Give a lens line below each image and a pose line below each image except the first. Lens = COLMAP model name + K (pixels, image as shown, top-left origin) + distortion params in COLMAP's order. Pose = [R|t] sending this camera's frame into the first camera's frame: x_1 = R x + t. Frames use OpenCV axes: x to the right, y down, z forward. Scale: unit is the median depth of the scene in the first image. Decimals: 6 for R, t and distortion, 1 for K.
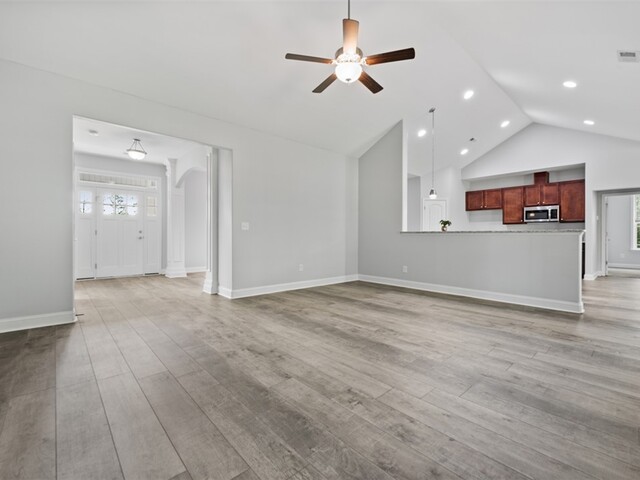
lens RADIAL K [[289.8, 0, 320.0], [0, 289.8, 240.0], [0, 0, 1]] dist [-0.002381, -0.000542]
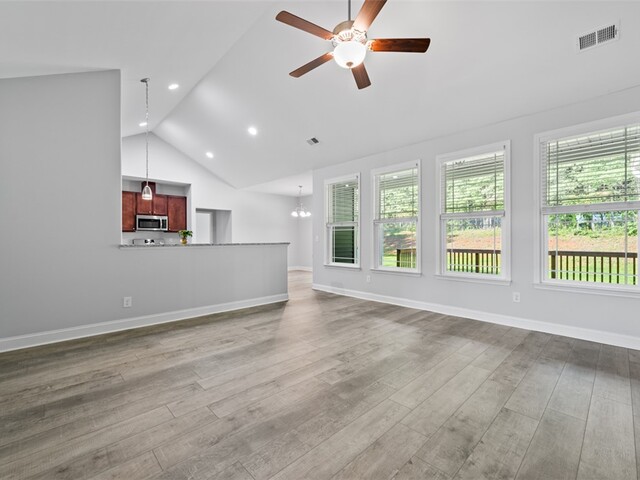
lens RADIAL K [[289.8, 0, 320.0], [0, 289.8, 240.0], [0, 0, 1]] dist [-0.002381, -0.000542]
pose [[-0.022517, -0.008236, 0.999713, -0.293375], [0.017257, 0.999814, 0.008625, -0.029959], [-0.999598, 0.017447, -0.022370, 0.456100]]
